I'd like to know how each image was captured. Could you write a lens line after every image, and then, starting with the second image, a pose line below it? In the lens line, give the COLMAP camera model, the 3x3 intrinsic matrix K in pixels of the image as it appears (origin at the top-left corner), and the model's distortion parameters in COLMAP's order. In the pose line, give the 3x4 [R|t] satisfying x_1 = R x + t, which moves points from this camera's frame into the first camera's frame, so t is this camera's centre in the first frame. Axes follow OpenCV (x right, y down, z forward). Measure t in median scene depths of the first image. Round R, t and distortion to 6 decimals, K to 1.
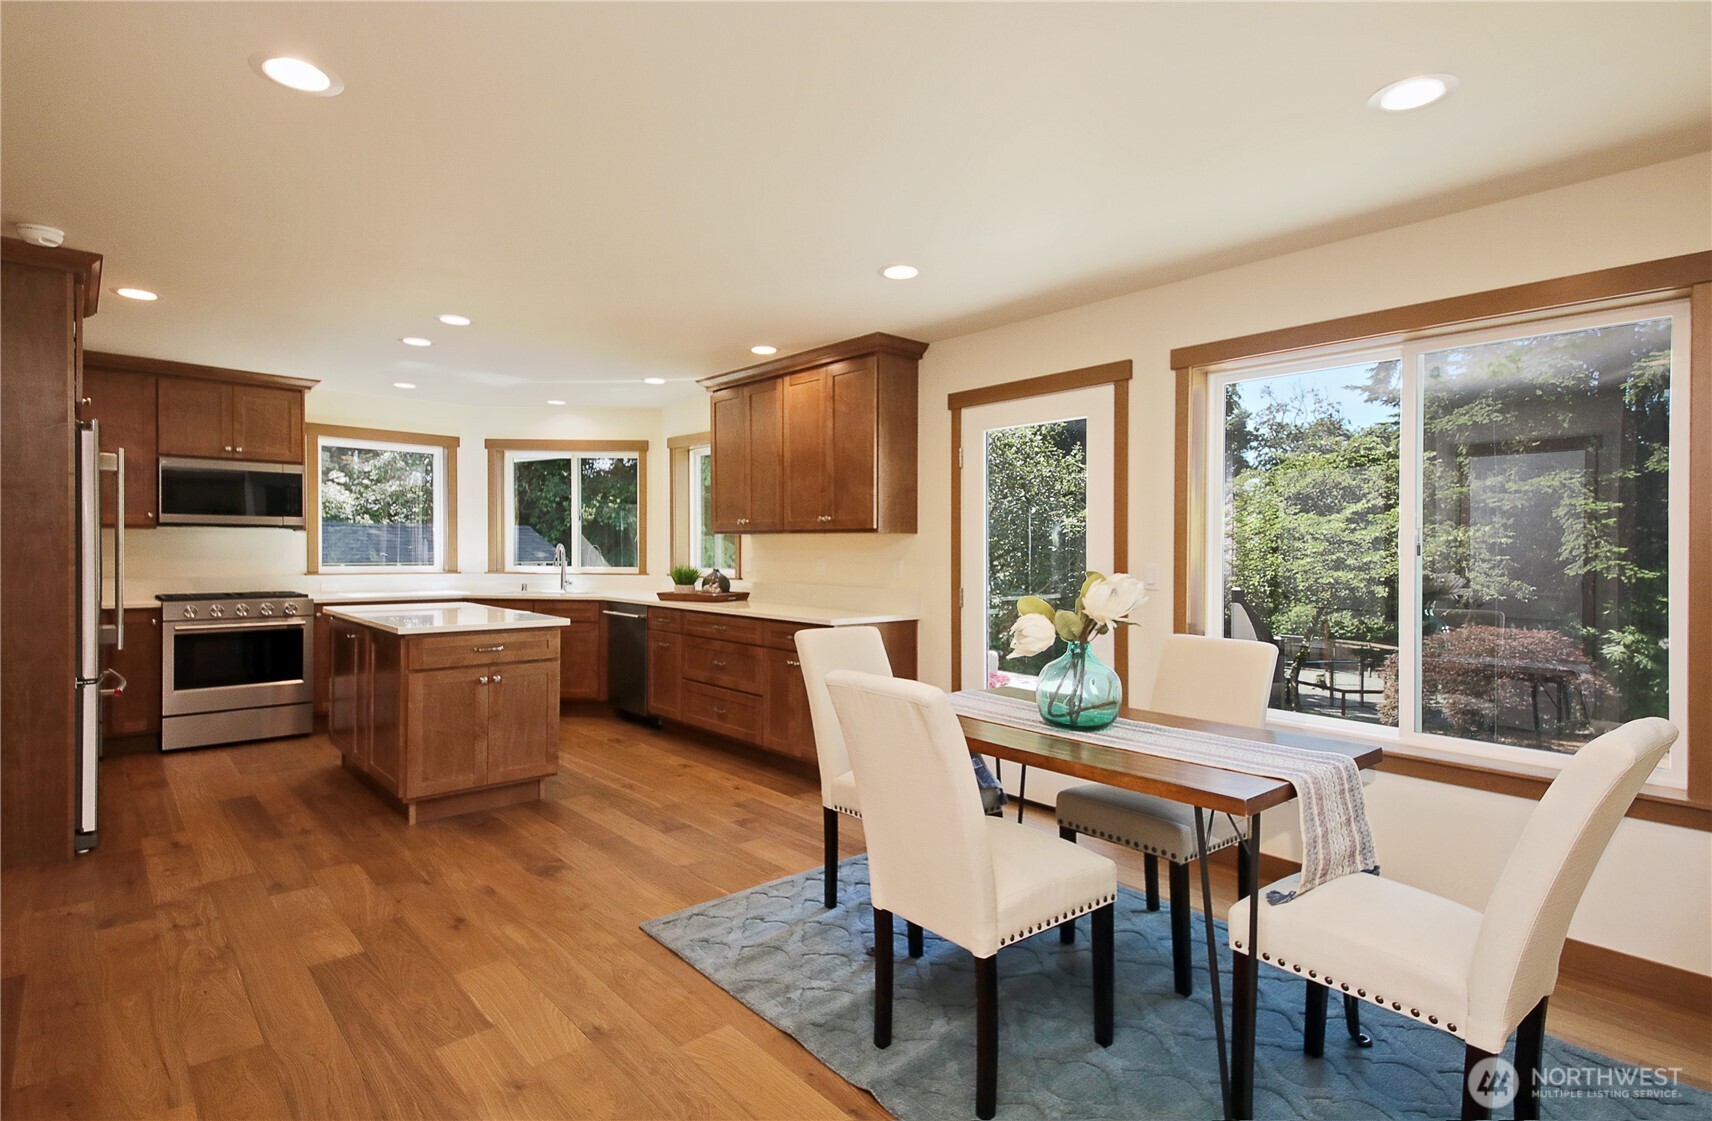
lens RADIAL K [[834.1, 0, 908.7], [0, 834.1, 562.5], [0, 0, 1]] dist [-0.003798, -0.003634]
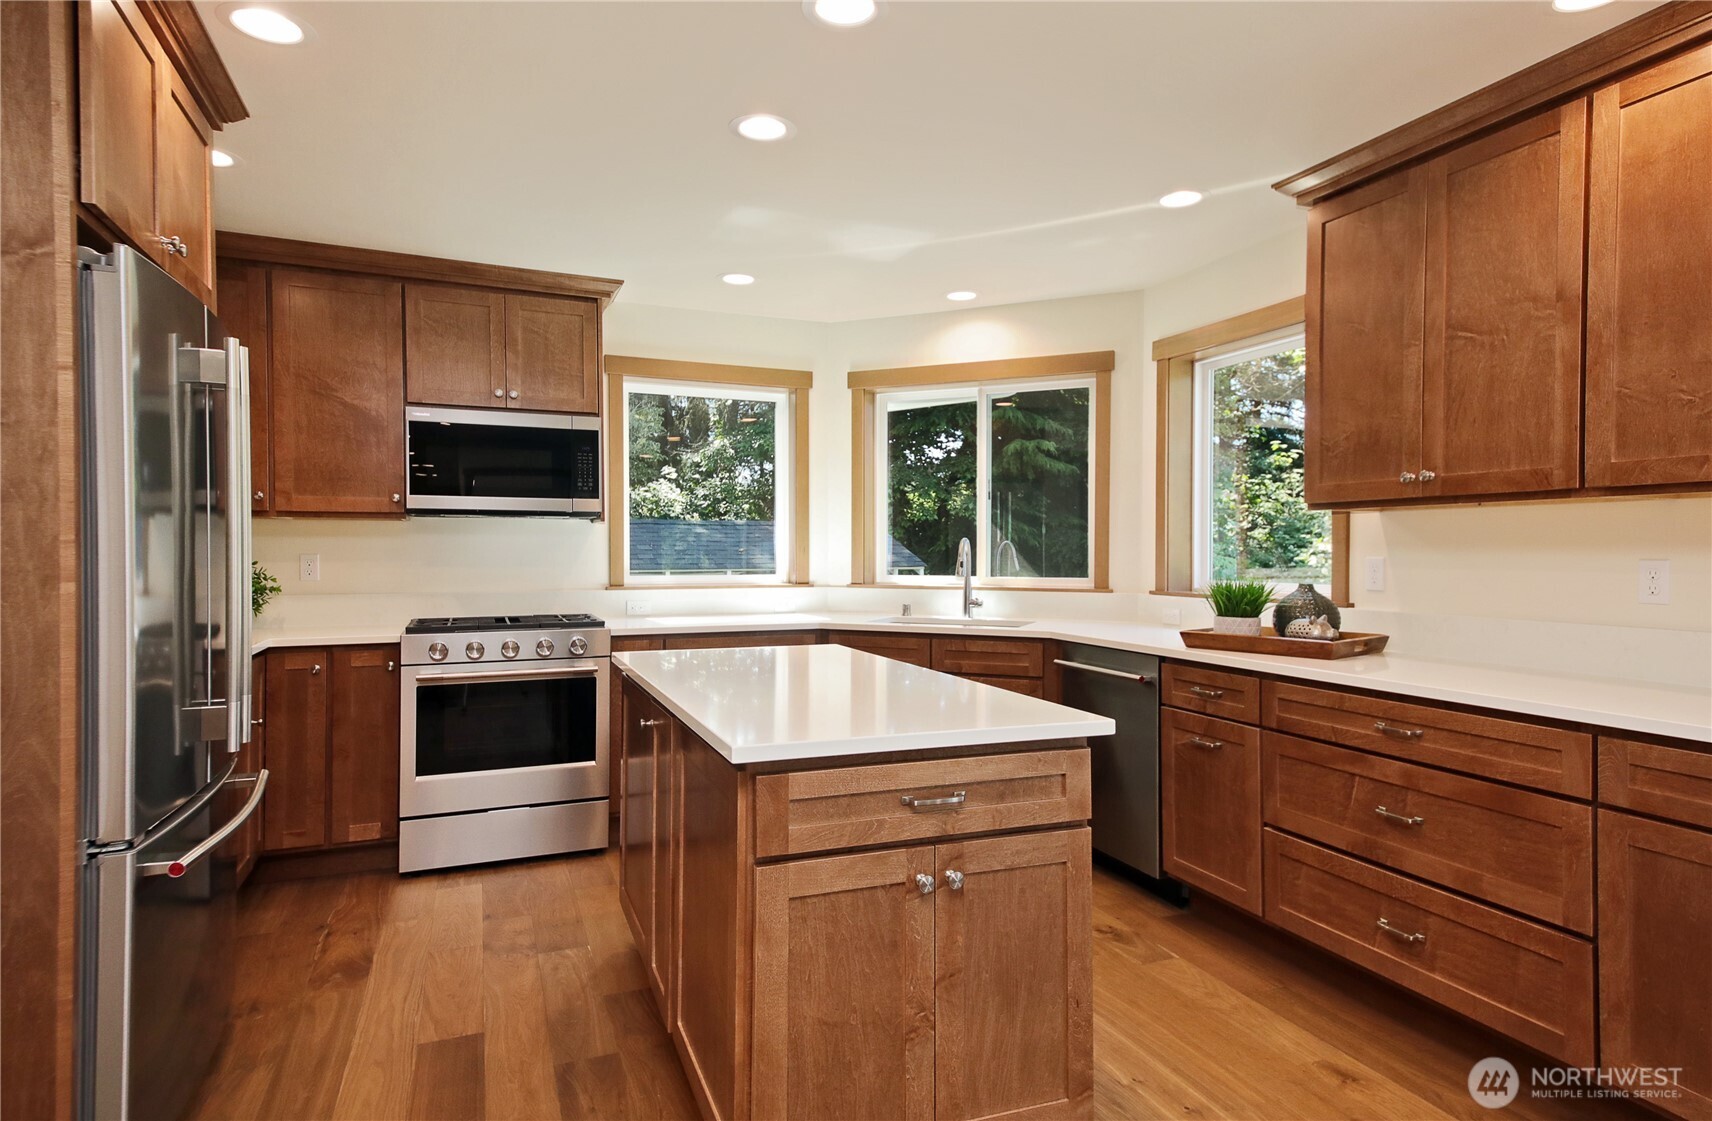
lens RADIAL K [[991.0, 0, 857.3], [0, 991.0, 556.9], [0, 0, 1]] dist [0.003346, 0.000908]
pose [[0.913132, -0.005189, -0.407632, -0.237379], [0.000781, 0.999939, -0.010979, -0.001830], [0.407664, 0.009707, 0.913080, 0.385027]]
